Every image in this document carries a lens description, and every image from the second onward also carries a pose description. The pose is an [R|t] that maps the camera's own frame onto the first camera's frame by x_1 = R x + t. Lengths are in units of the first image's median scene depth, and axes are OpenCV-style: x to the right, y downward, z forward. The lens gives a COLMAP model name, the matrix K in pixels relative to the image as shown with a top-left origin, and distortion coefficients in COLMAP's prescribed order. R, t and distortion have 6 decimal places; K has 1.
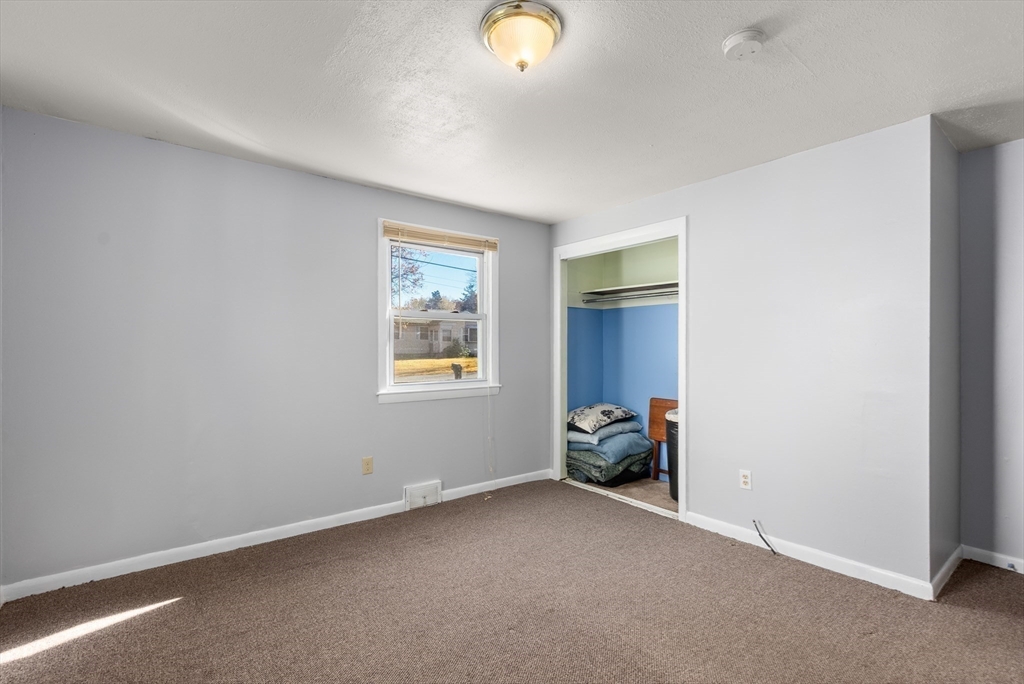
lens RADIAL K [[469.7, 0, 515.8], [0, 469.7, 347.6], [0, 0, 1]] dist [-0.000088, -0.000398]
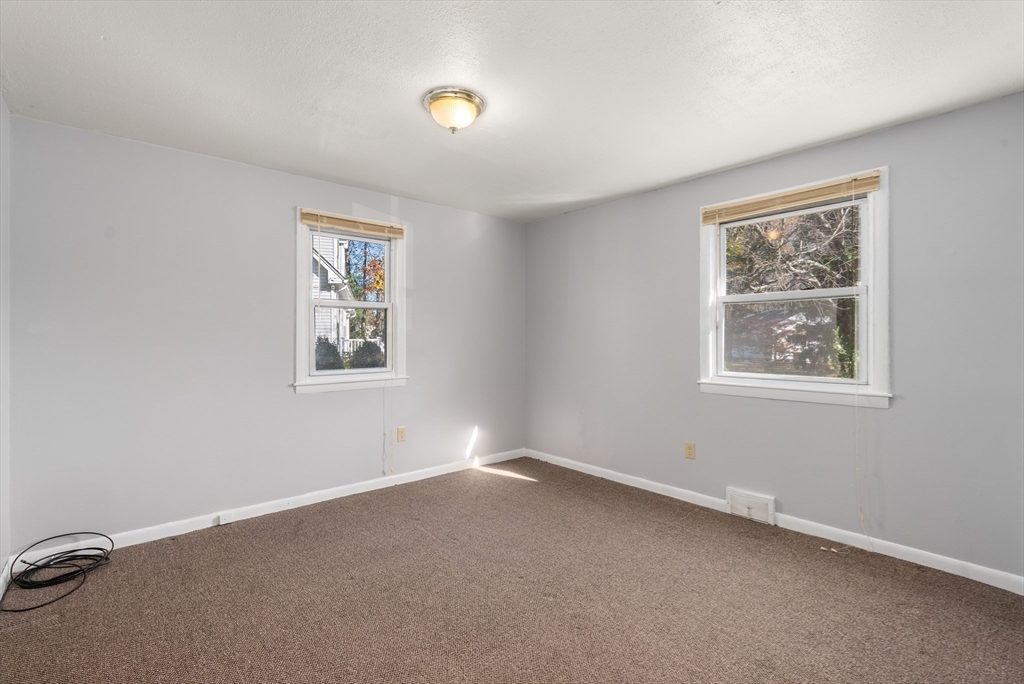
lens RADIAL K [[469.7, 0, 515.9], [0, 469.7, 337.9], [0, 0, 1]] dist [-0.000088, -0.000398]
pose [[0.062635, -0.000602, -0.998036, 0.662946], [0.000290, 1.000000, -0.000585, 0.003998], [0.998036, -0.000253, 0.062636, 0.528110]]
